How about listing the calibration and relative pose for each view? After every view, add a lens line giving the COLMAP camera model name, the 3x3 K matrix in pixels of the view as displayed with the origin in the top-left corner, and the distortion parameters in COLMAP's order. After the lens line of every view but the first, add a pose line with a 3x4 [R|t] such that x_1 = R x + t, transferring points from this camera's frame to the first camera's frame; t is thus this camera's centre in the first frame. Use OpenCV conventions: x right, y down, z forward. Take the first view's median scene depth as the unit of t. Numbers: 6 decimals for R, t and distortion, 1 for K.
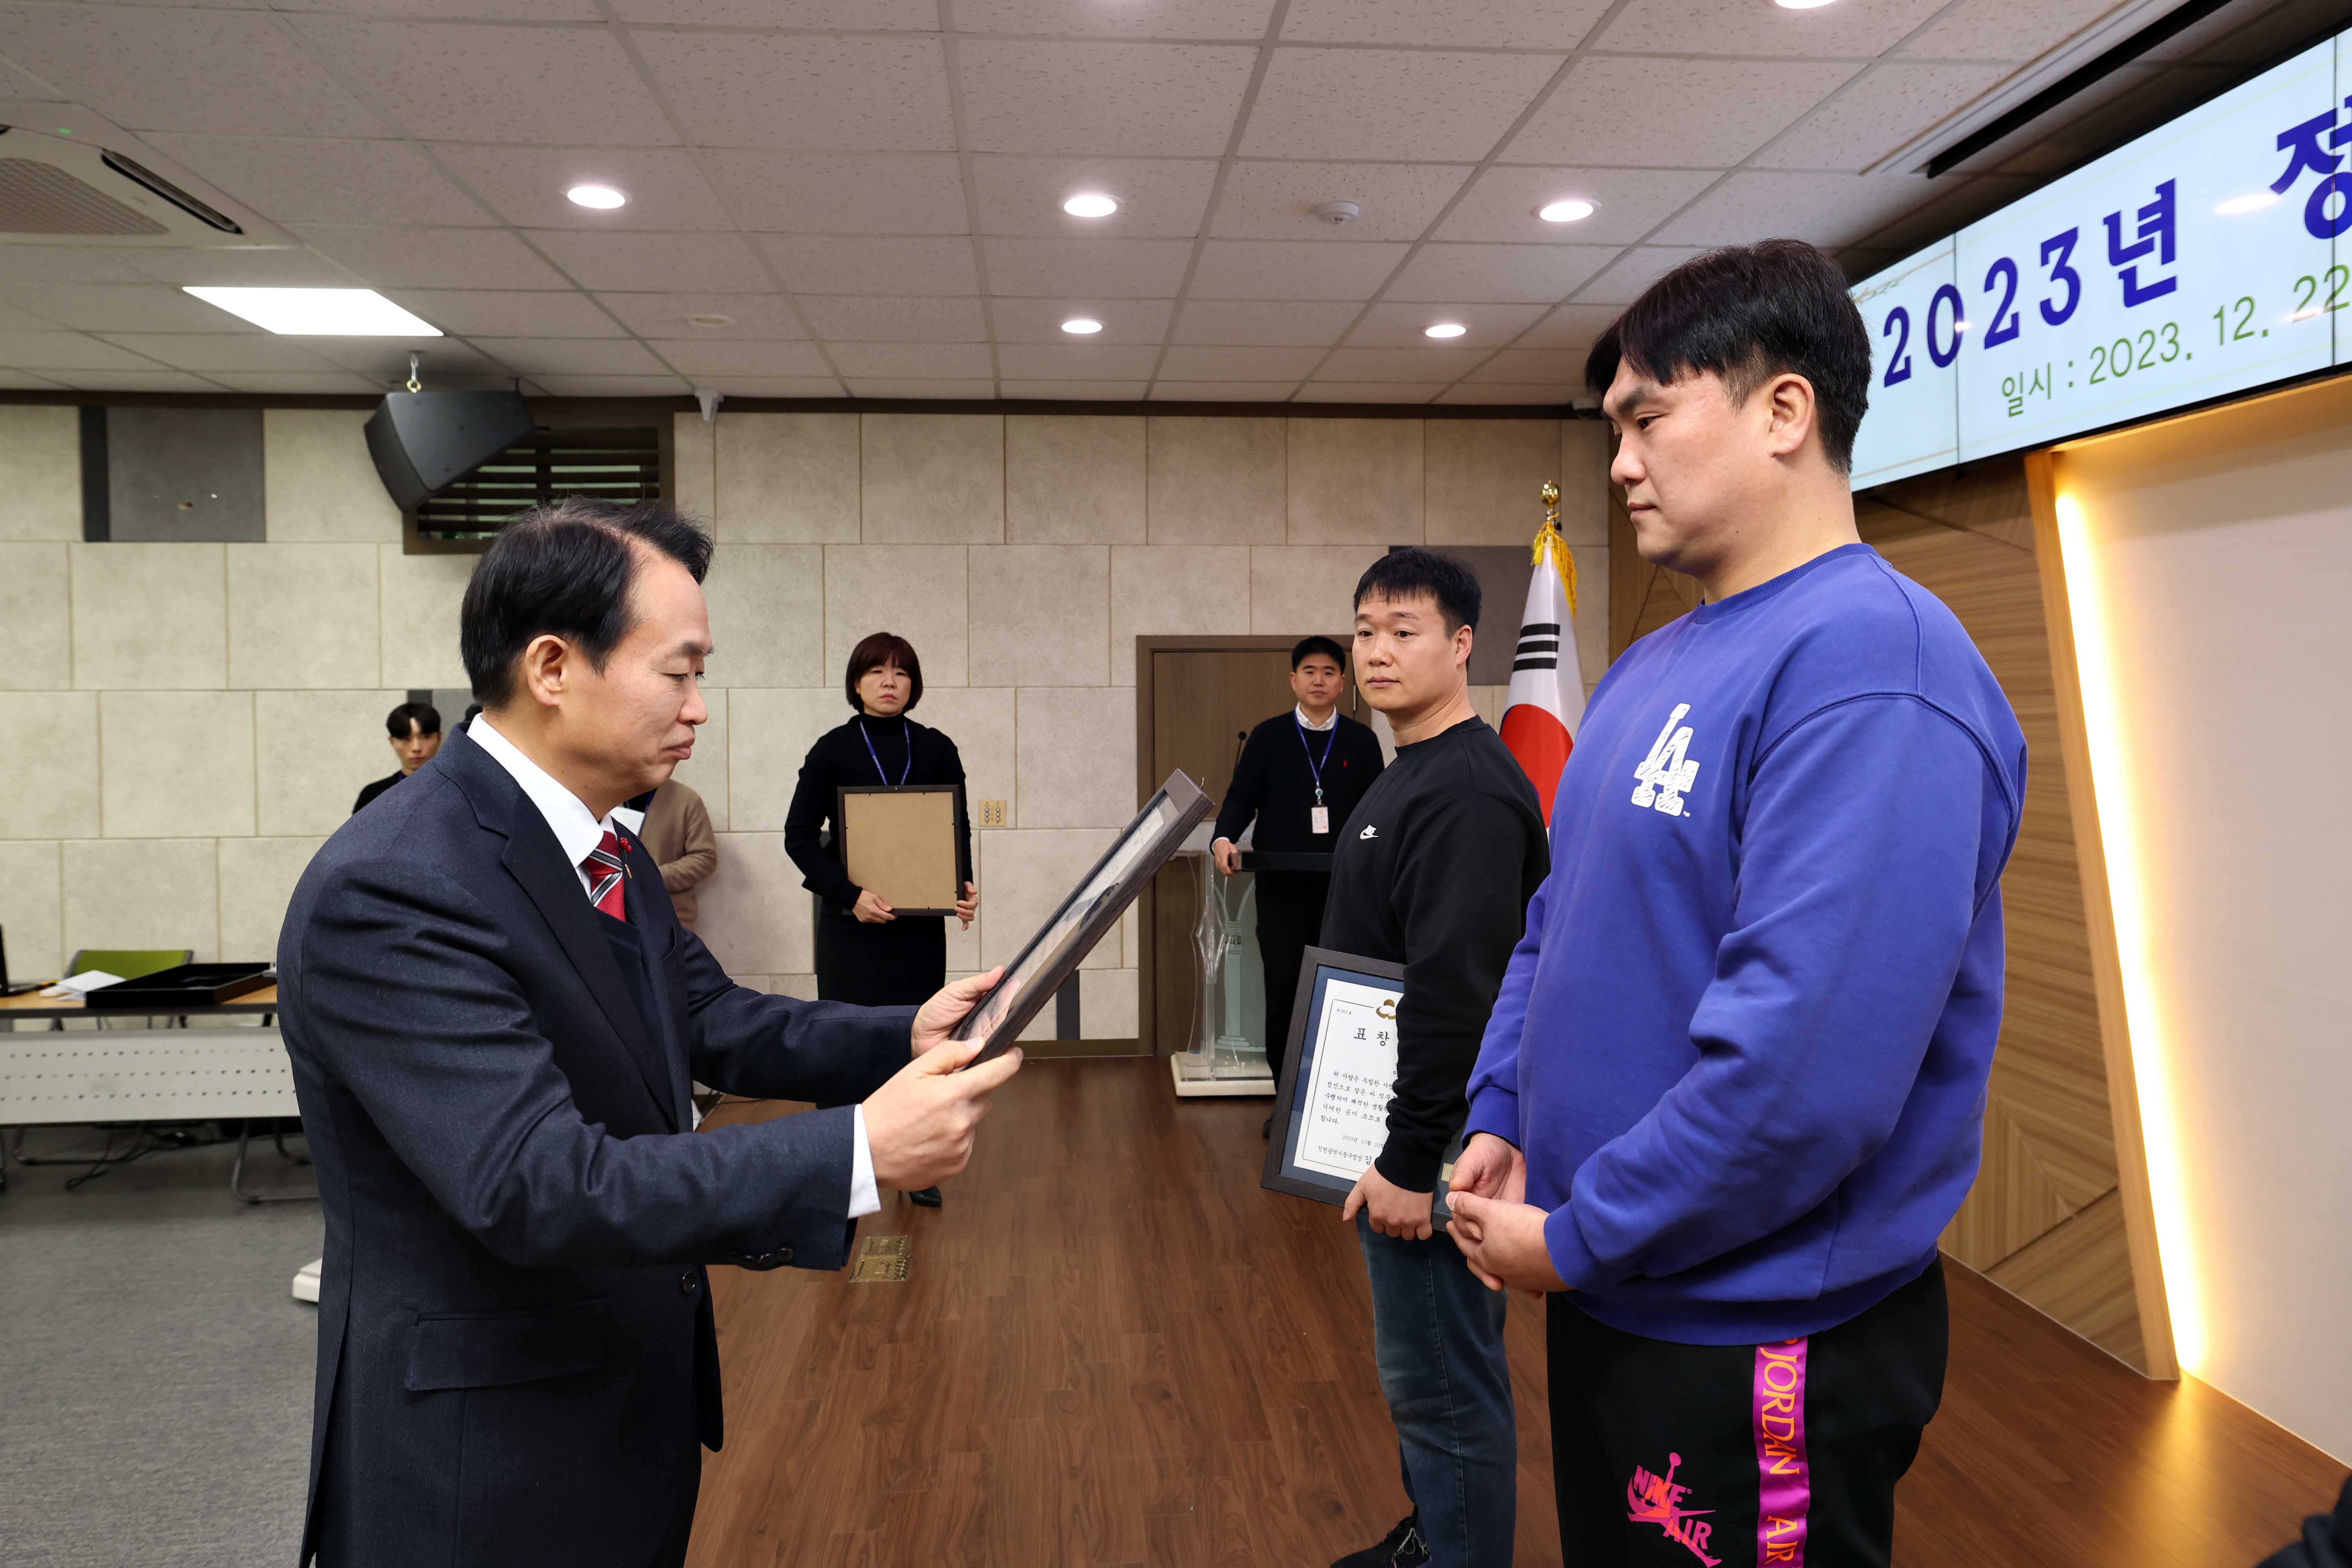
lens RADIAL K [[1504.0, 0, 1146.1], [0, 1504.0, 737.9], [0, 0, 1]] dist [0.003109, 0.022050]
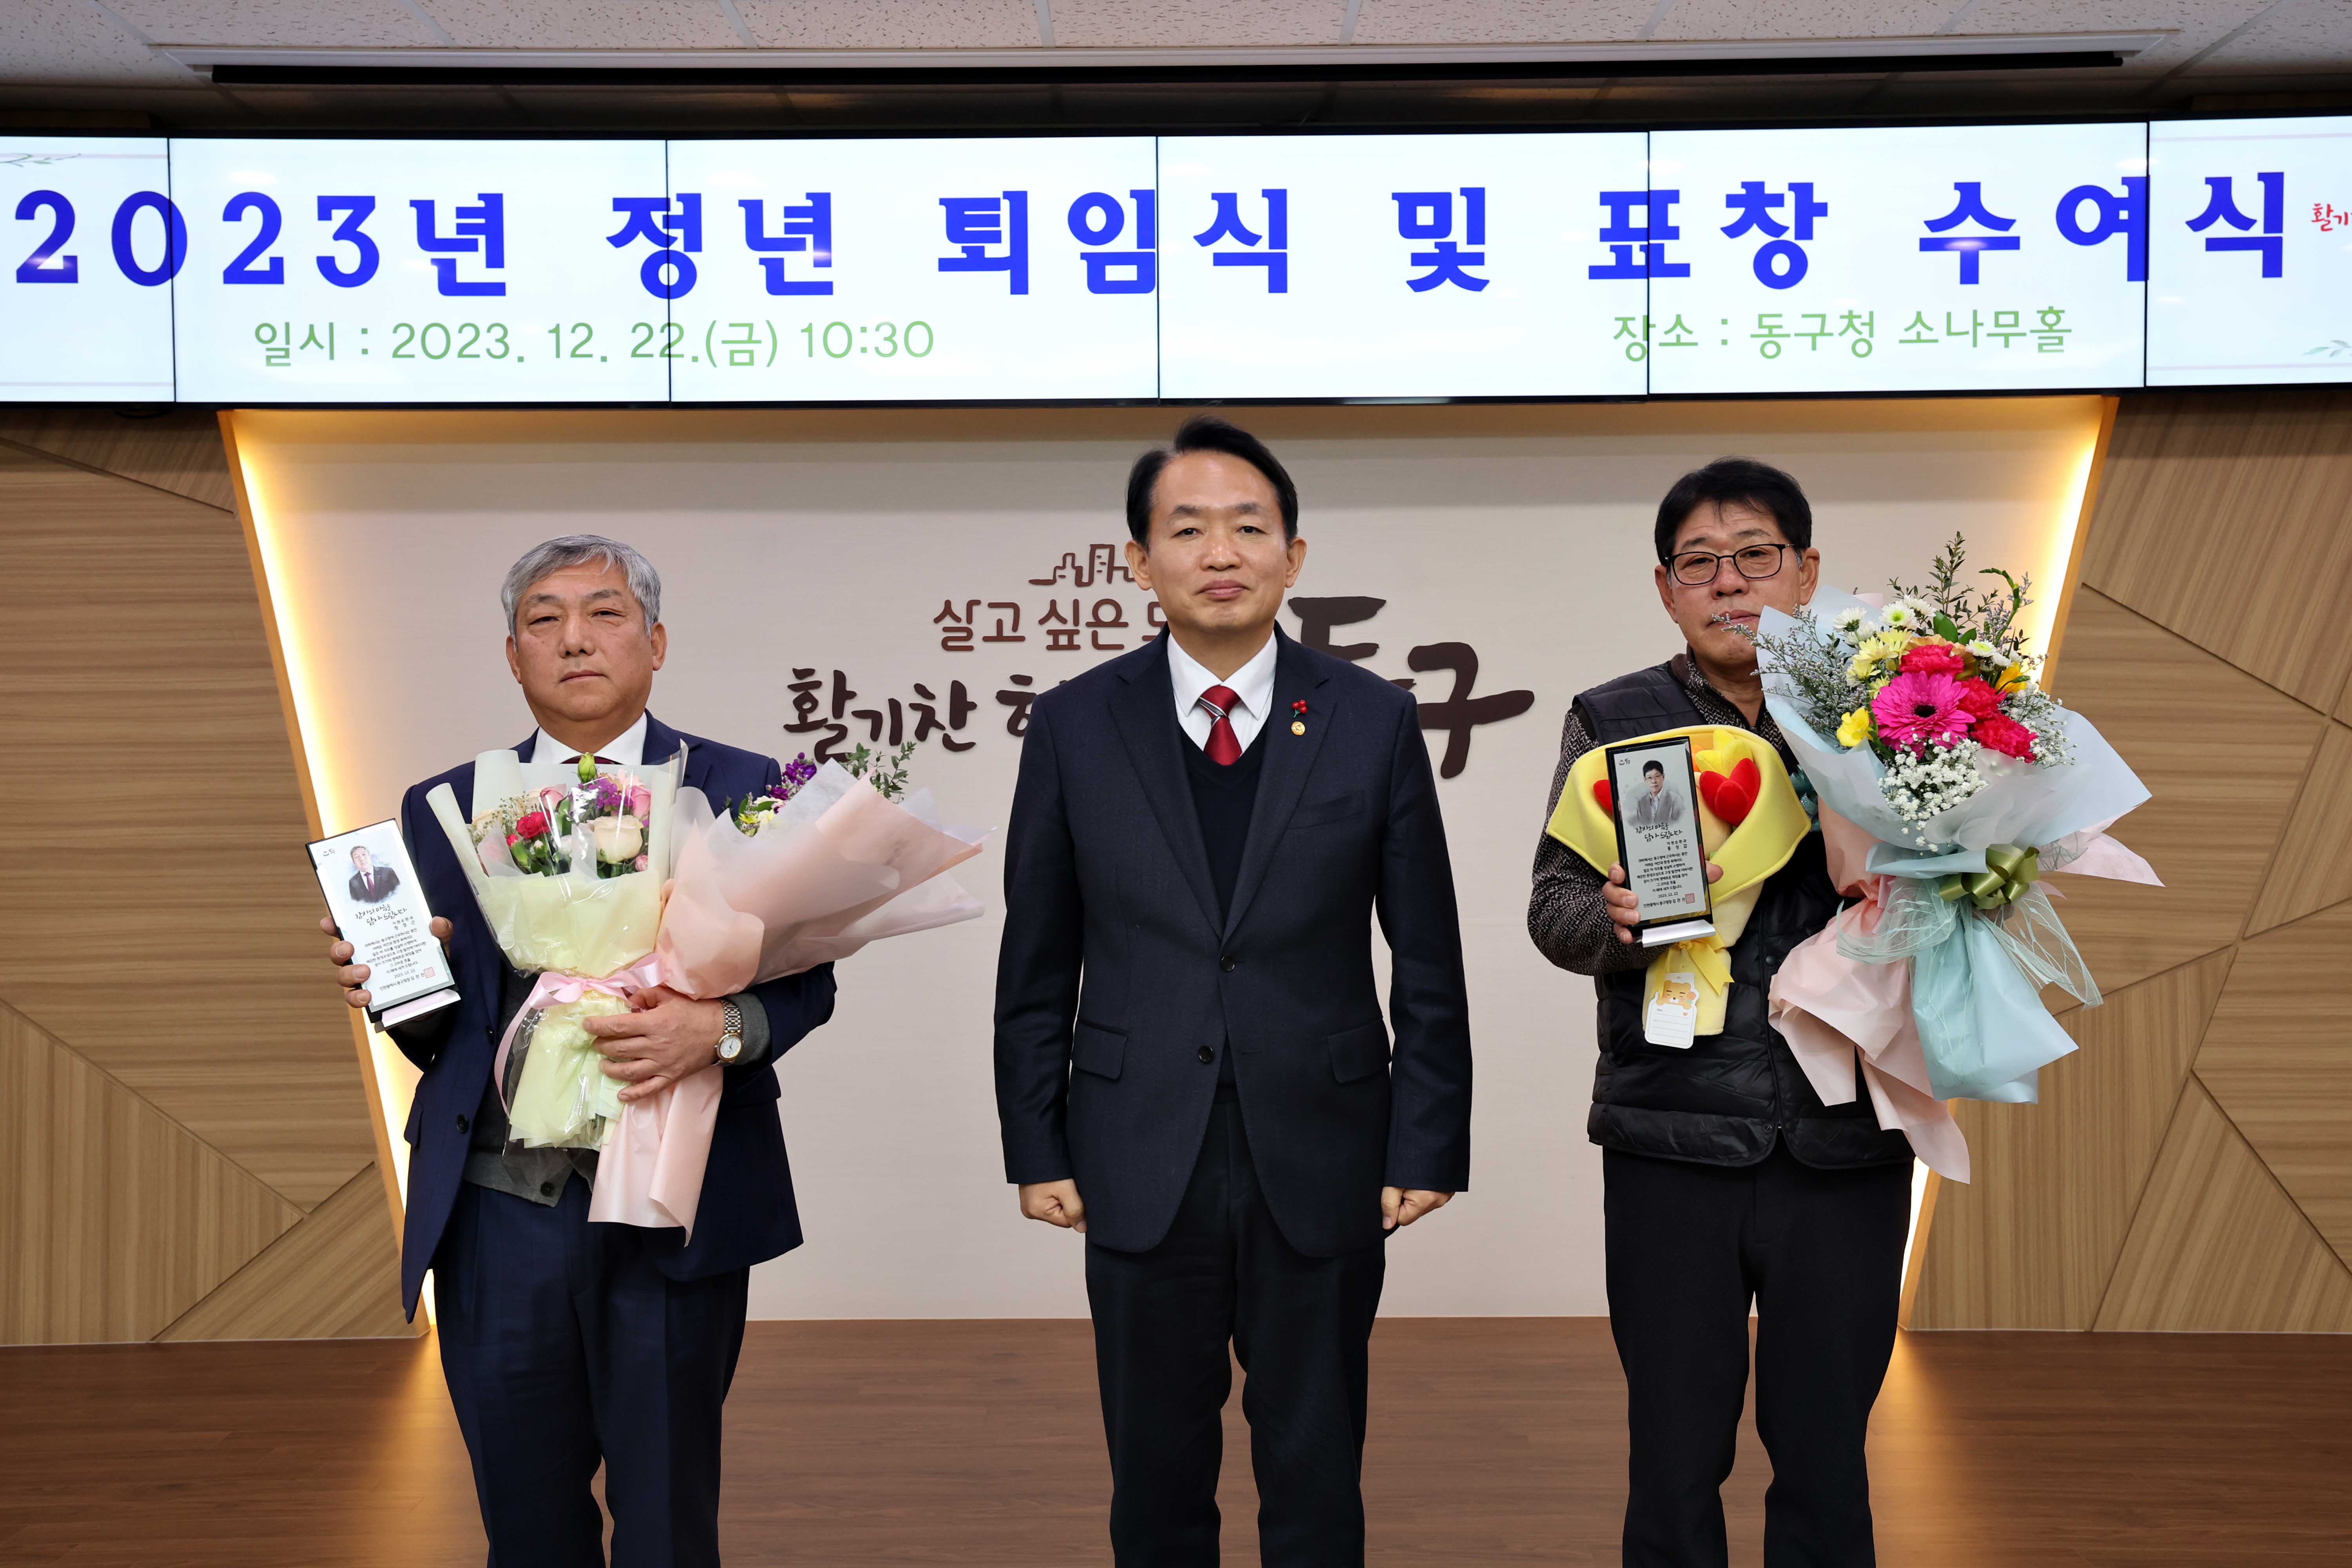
lens RADIAL K [[2228.8, 0, 1167.8], [0, 2228.8, 740.3], [0, 0, 1]] dist [0.064056, 0.000000]
pose [[0.064825, 0.010953, 0.997837, -0.656956], [0.030887, 0.999439, -0.012977, 0.045095], [-0.997419, 0.031662, 0.064451, 0.308823]]
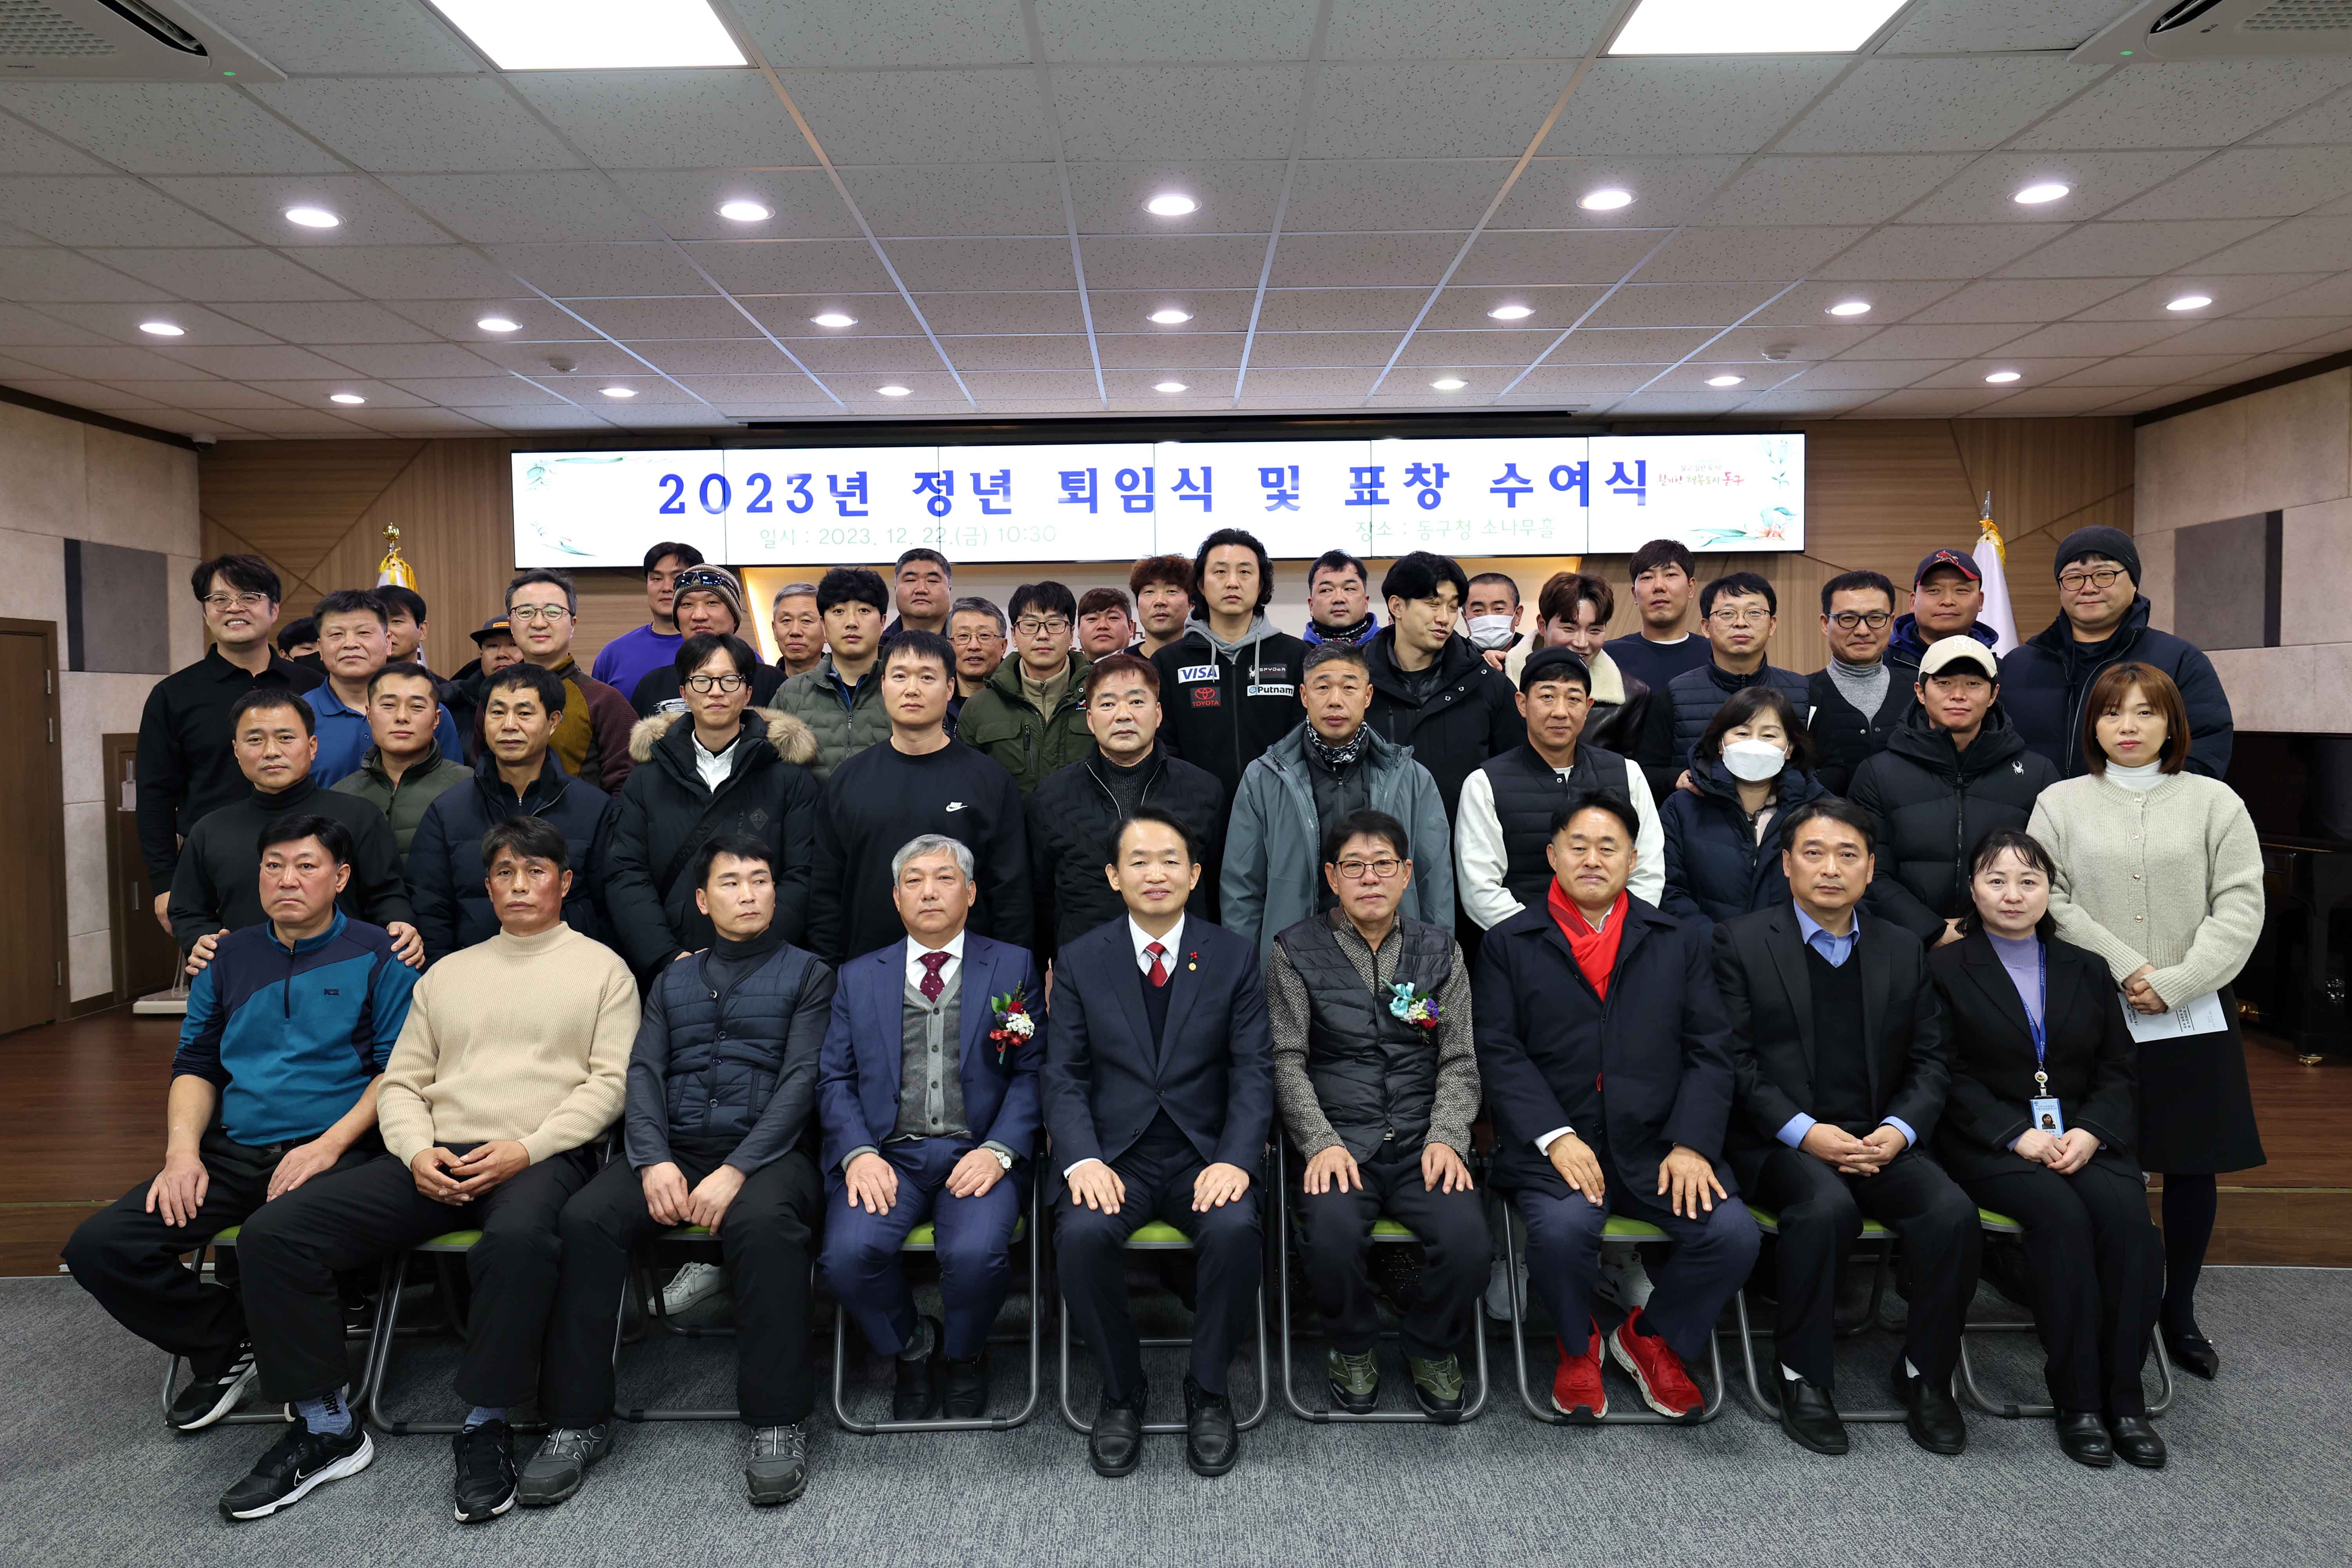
lens RADIAL K [[1504.0, 0, 1224.1], [0, 1504.0, 747.4], [0, 0, 1]] dist [0.003109, 0.022050]
pose [[0.074937, -0.022116, 0.996943, -1.267781], [0.035686, 0.999173, 0.019483, 0.041471], [-0.996549, 0.034117, 0.075665, 0.174672]]
